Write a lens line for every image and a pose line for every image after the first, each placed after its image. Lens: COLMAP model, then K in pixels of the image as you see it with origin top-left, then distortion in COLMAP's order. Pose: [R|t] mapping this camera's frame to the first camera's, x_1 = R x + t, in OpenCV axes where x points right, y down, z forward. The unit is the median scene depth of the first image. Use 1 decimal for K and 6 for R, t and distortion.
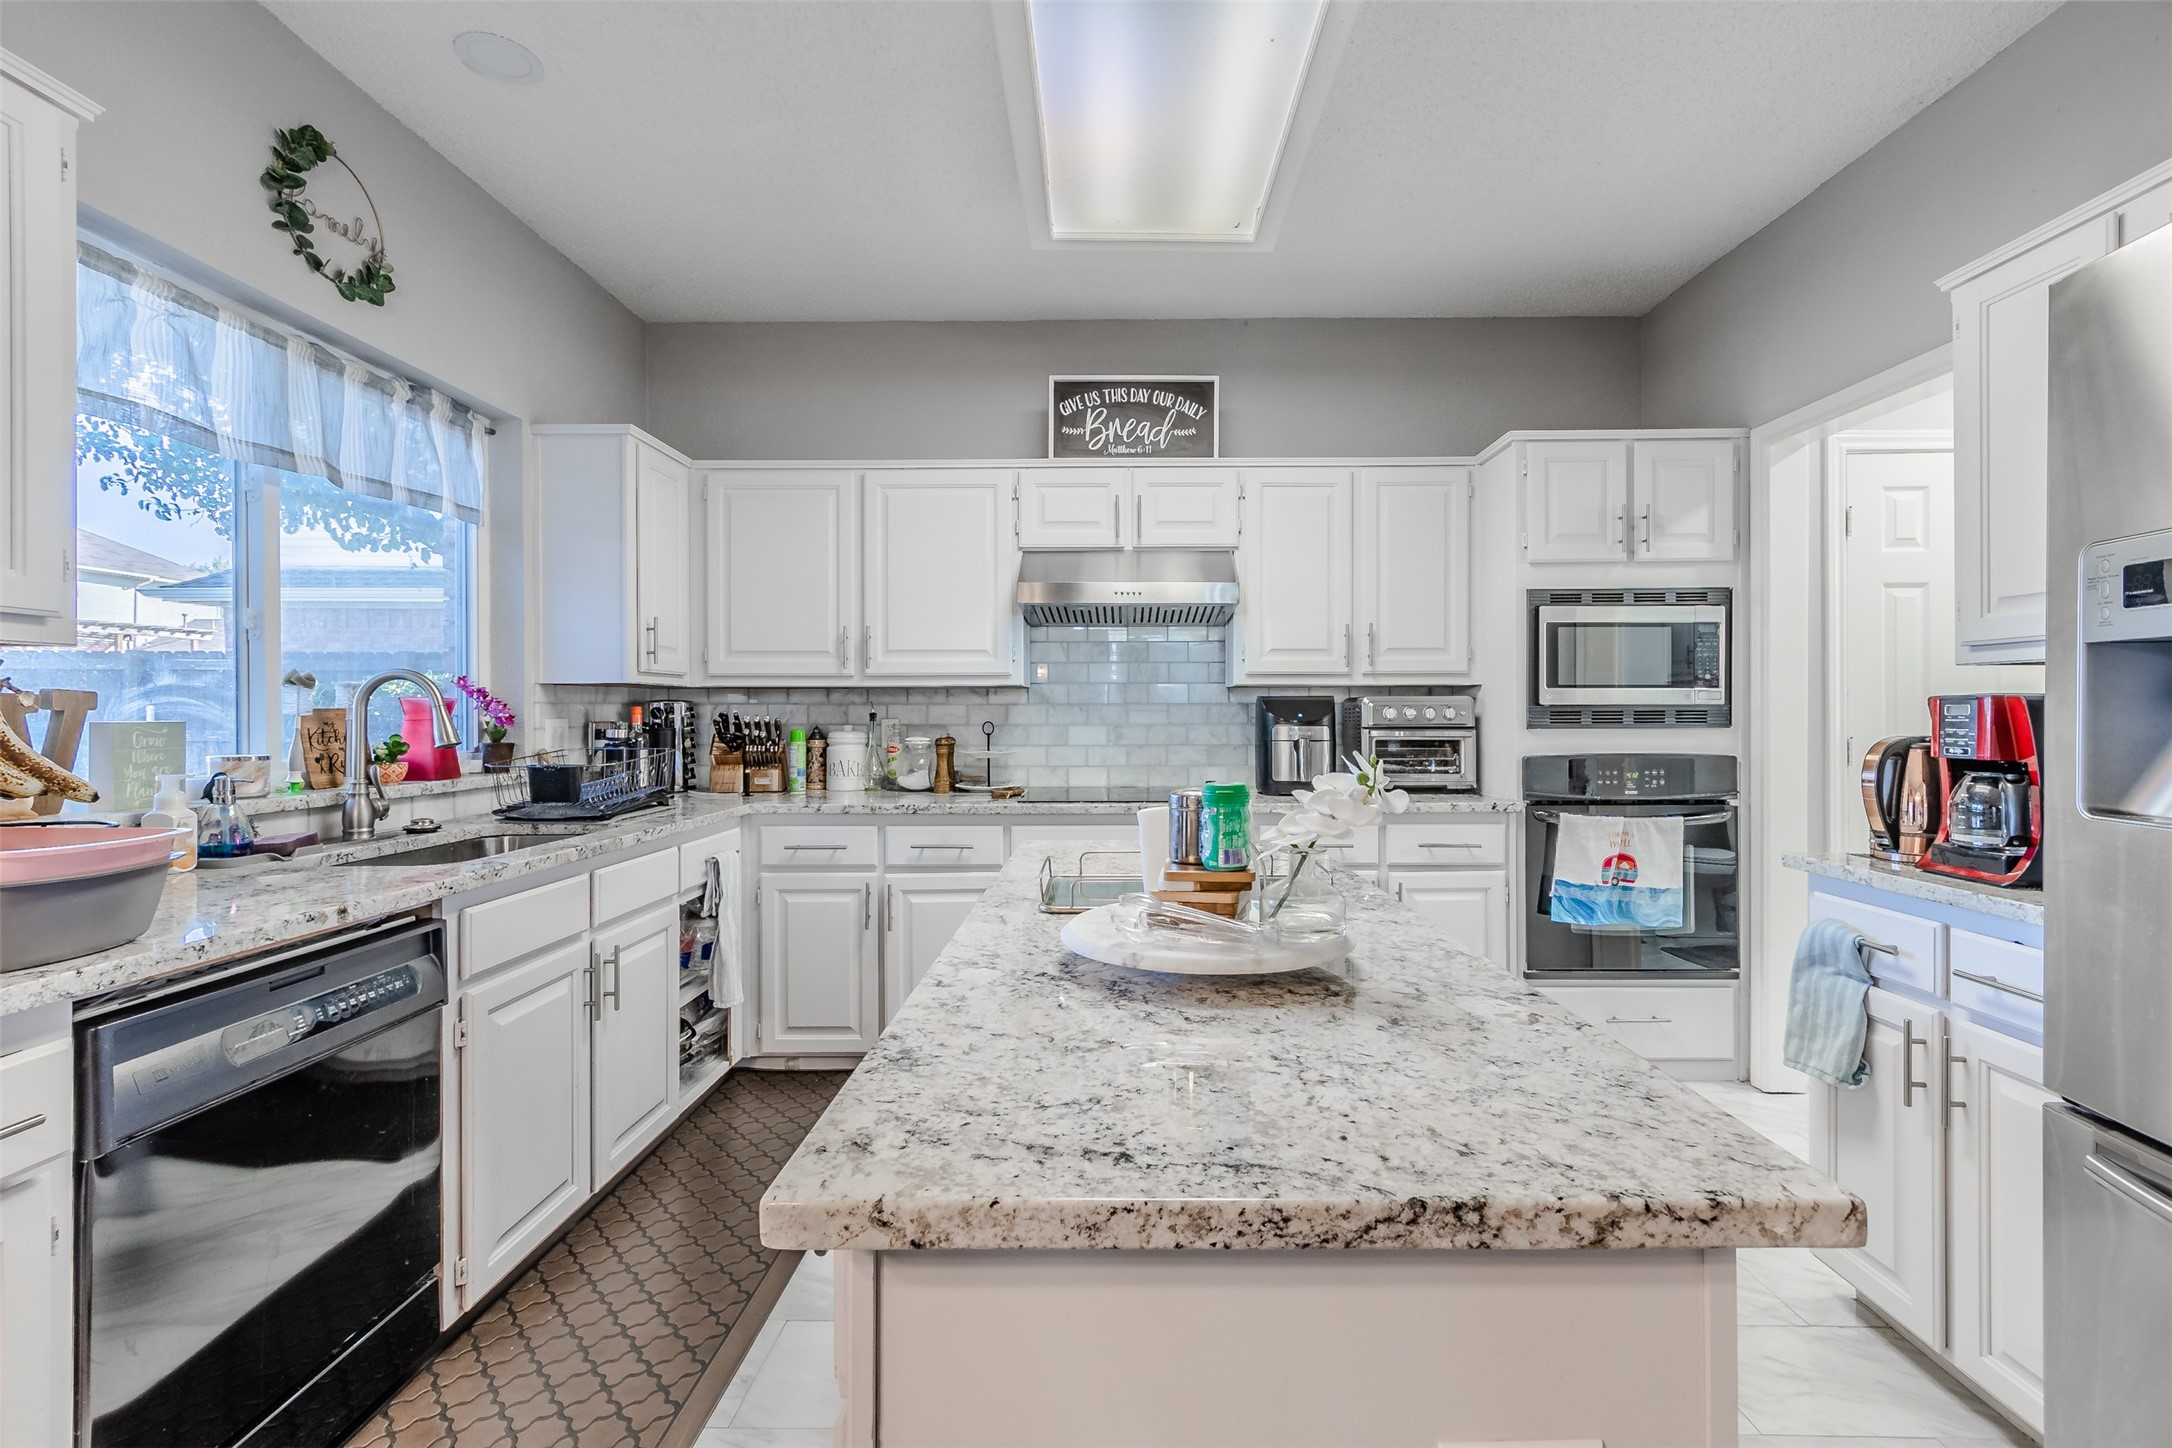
lens RADIAL K [[935.0, 0, 1086.2], [0, 935.0, 717.7], [0, 0, 1]] dist [0.001002, -0.000394]
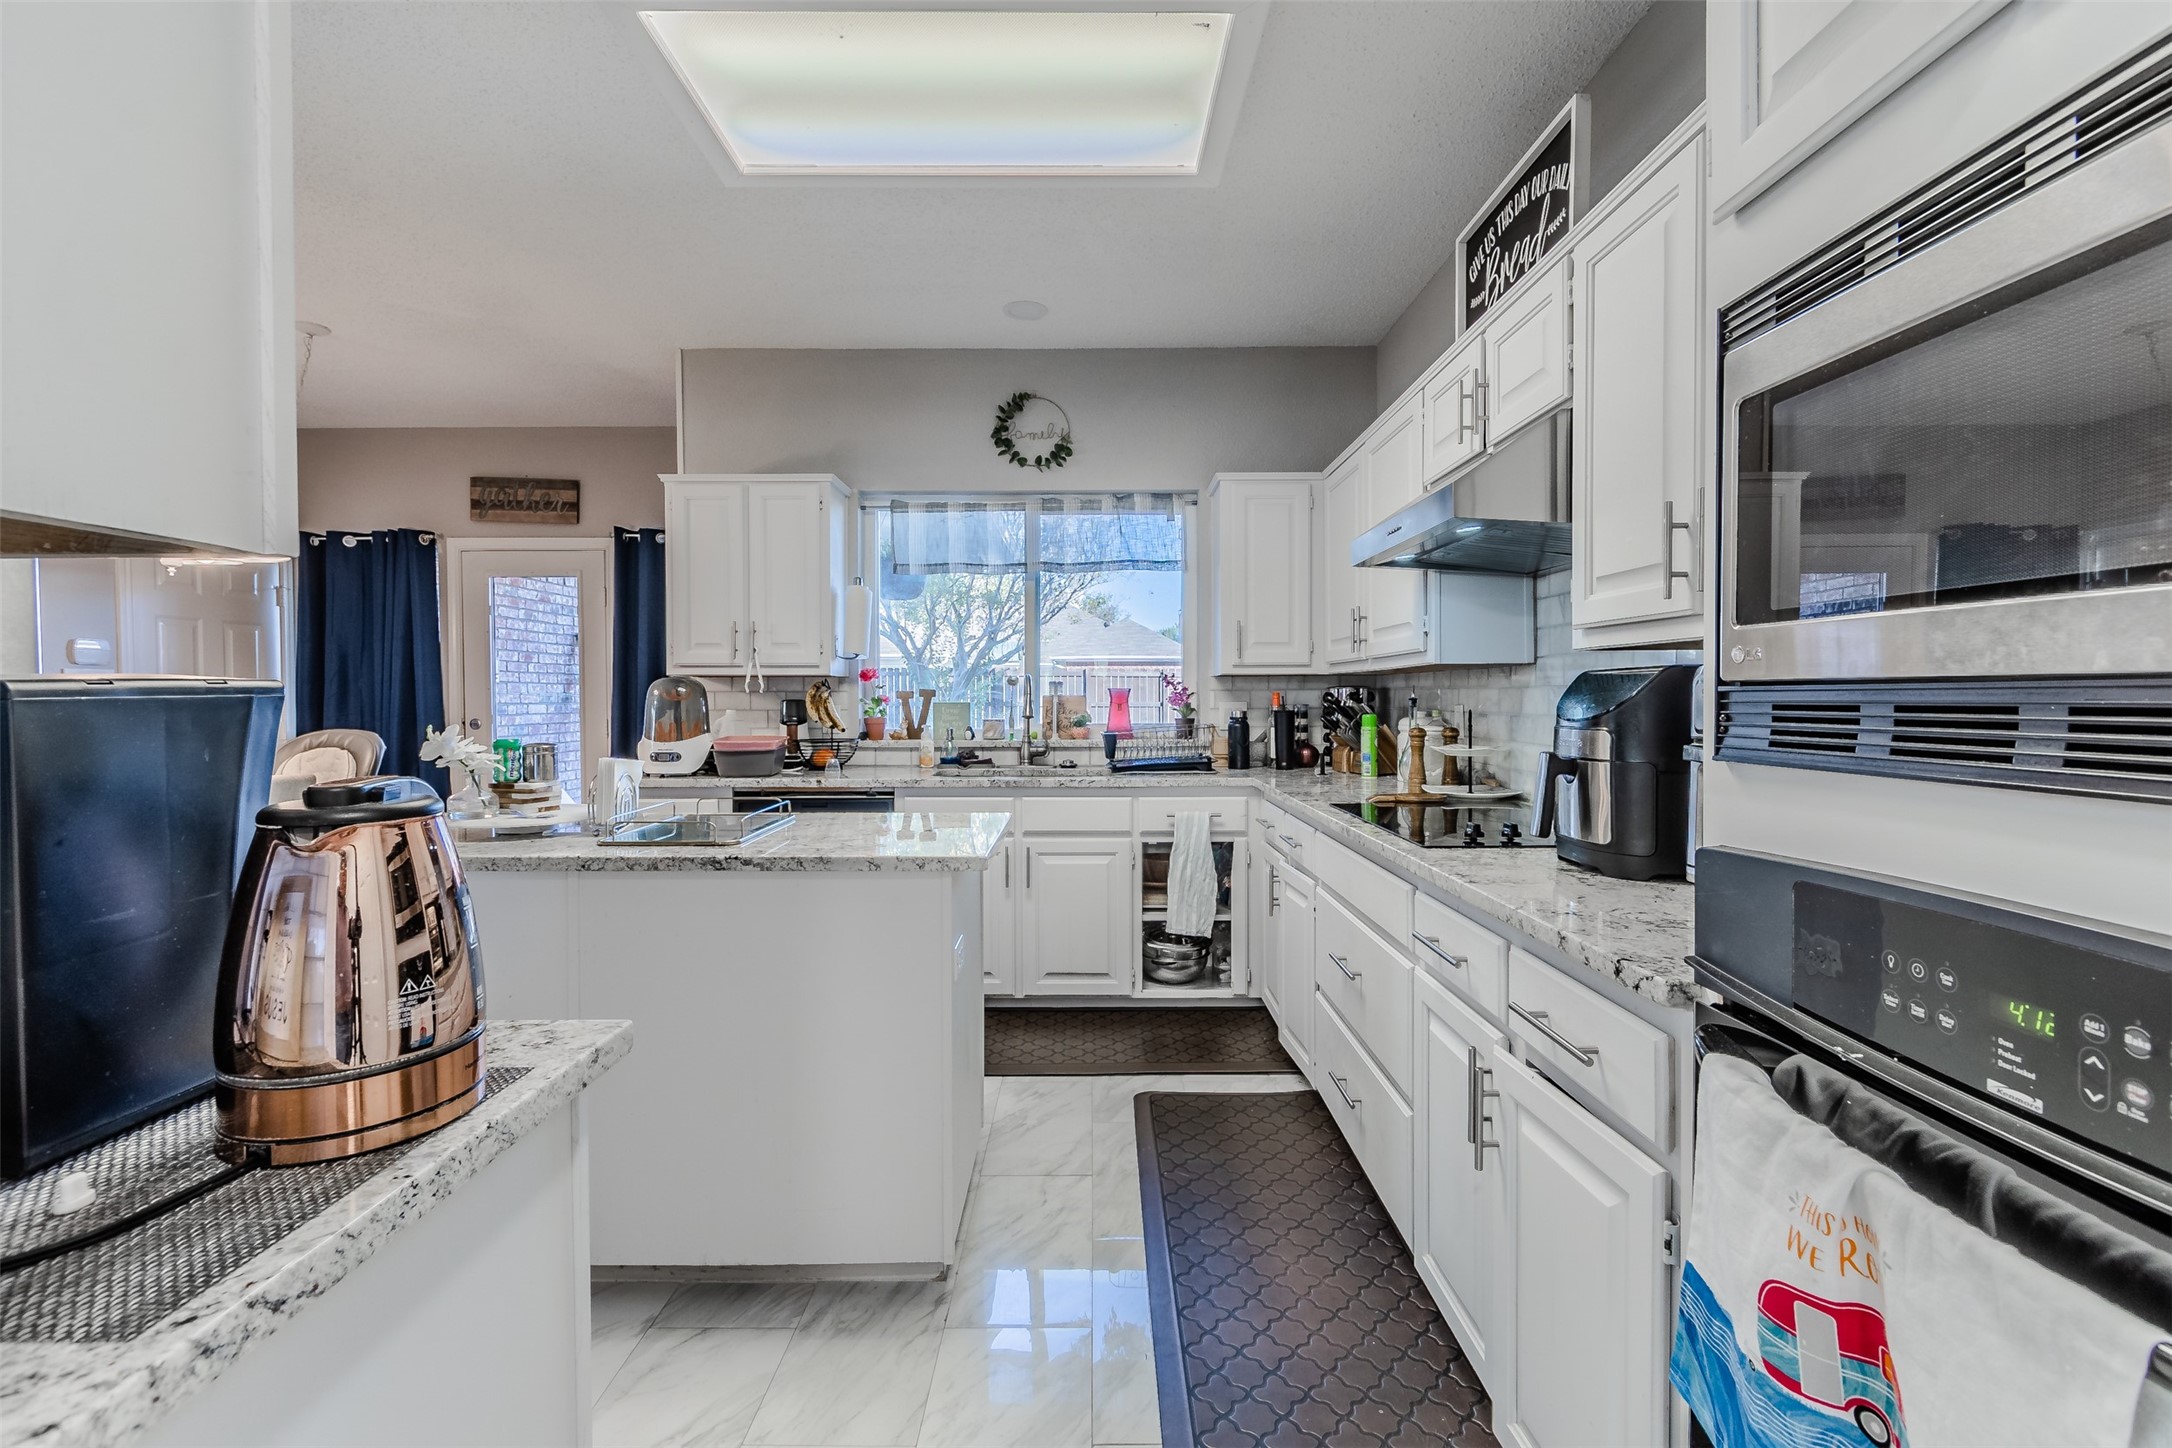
lens RADIAL K [[908.5, 0, 1086.8], [0, 908.5, 712.8], [0, 0, 1]] dist [-0.000225, -0.000088]
pose [[0.041765, 0.019321, -0.998941, 0.676080], [-0.001820, 0.999813, 0.019262, -0.007463], [0.999126, 0.001014, 0.041792, 0.687466]]
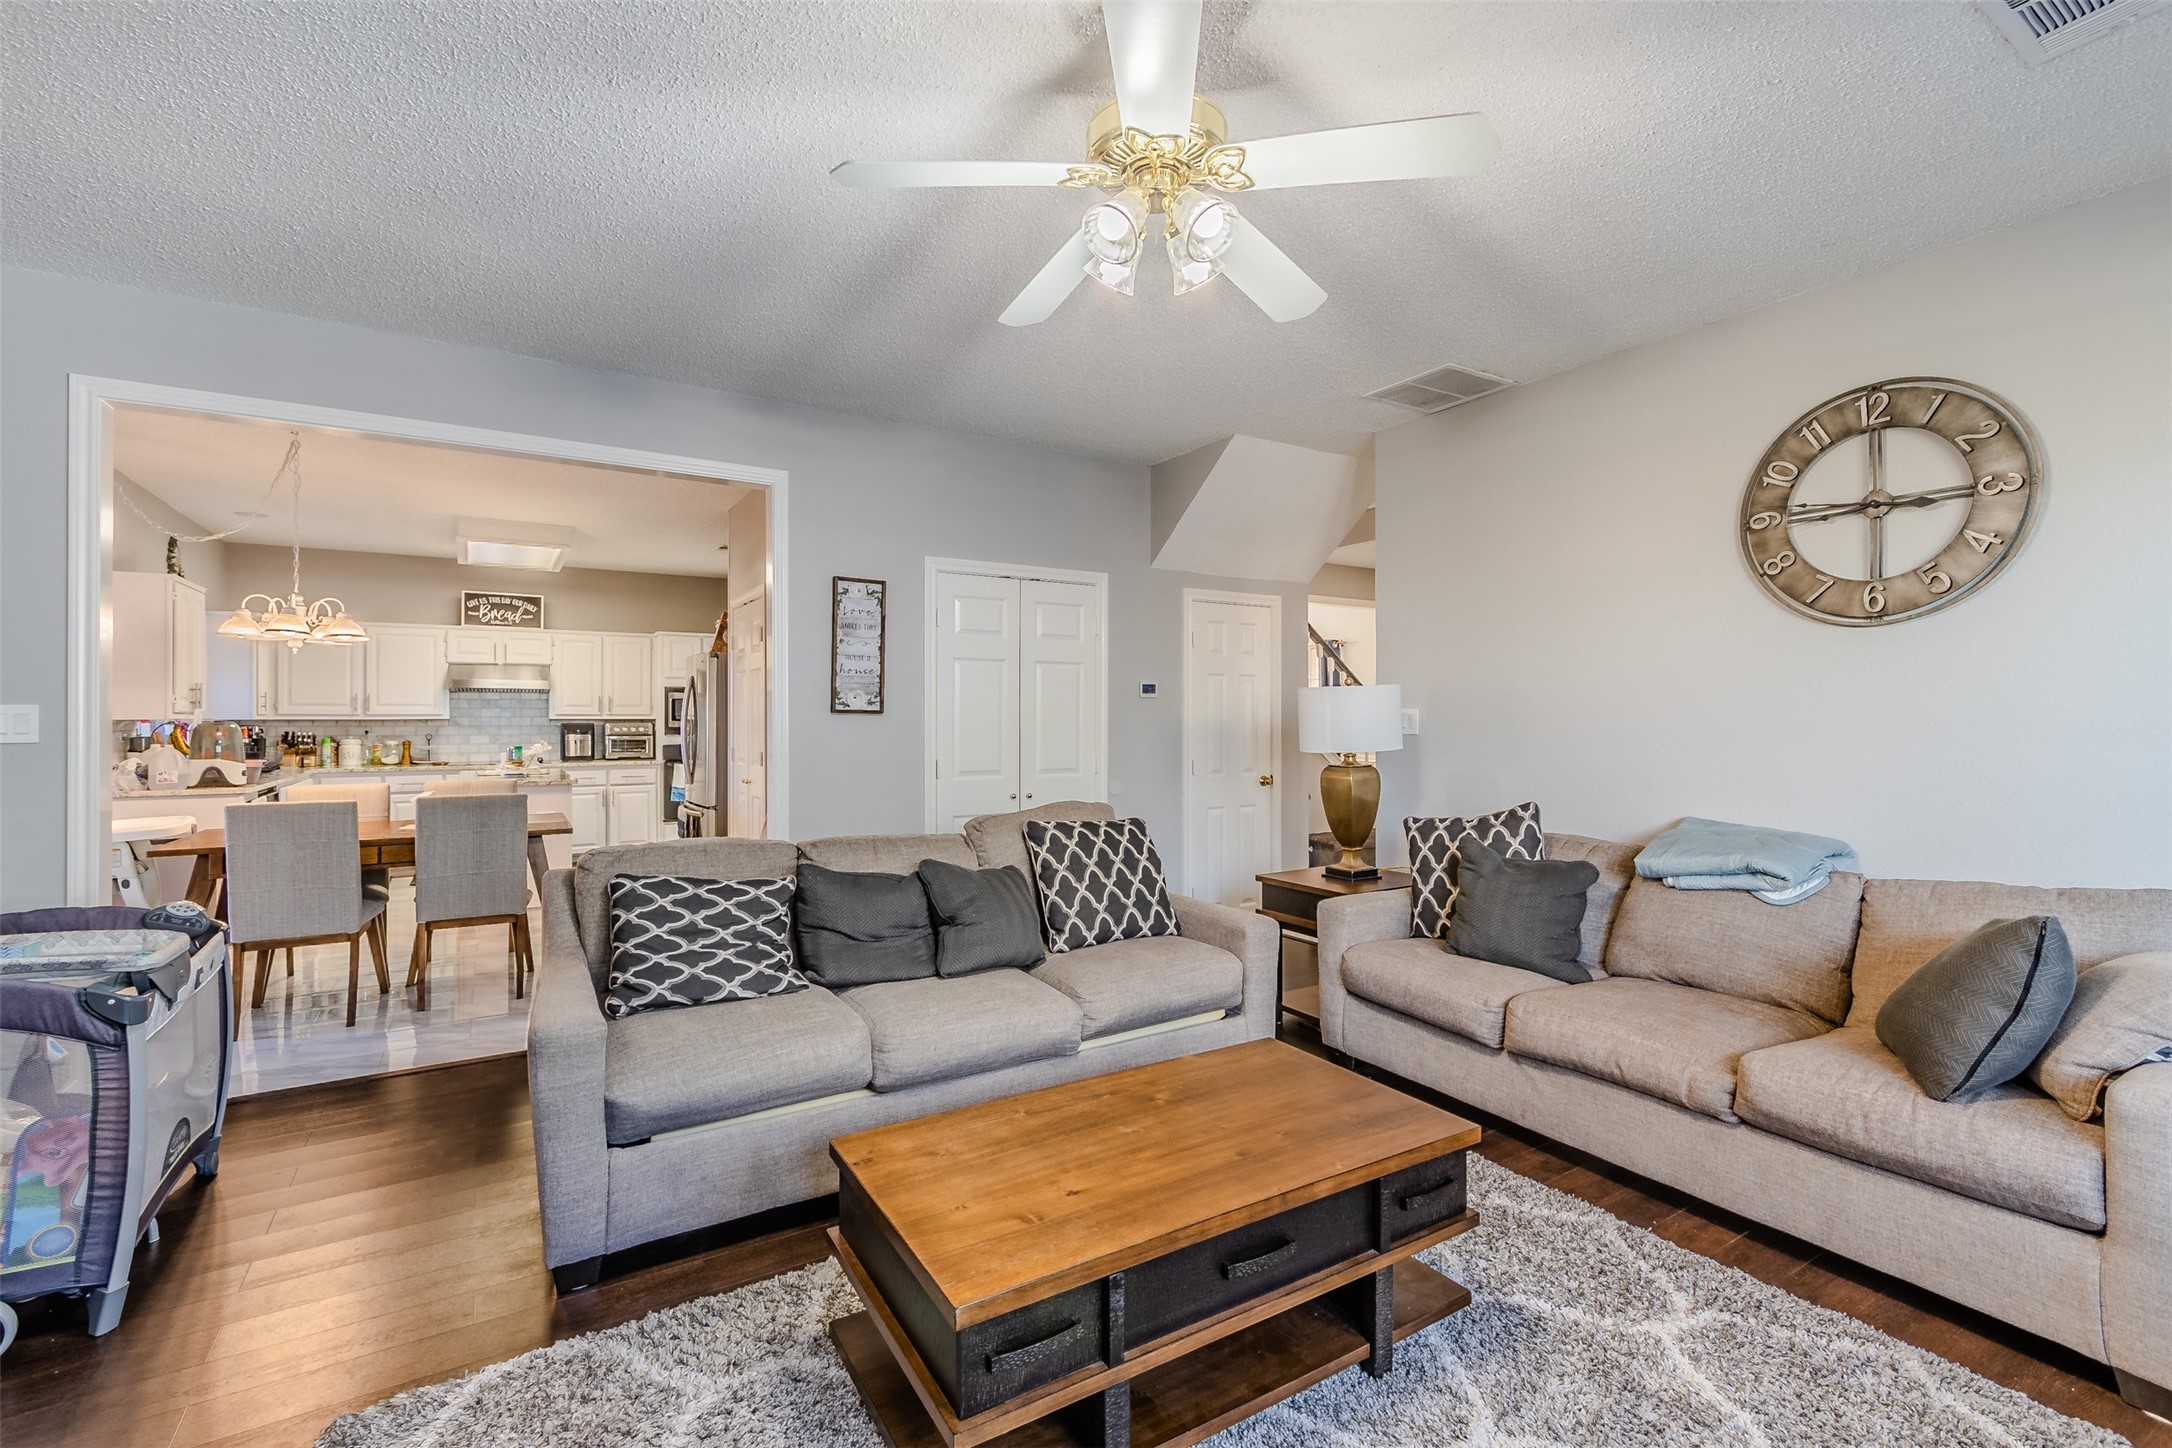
lens RADIAL K [[935.0, 0, 1086.2], [0, 935.0, 717.7], [0, 0, 1]] dist [0.001002, -0.000394]
pose [[0.825377, 0.002061, 0.564578, -0.073019], [0.000855, 0.999988, -0.004901, -0.024529], [-0.564581, 0.004528, 0.825365, -1.910703]]
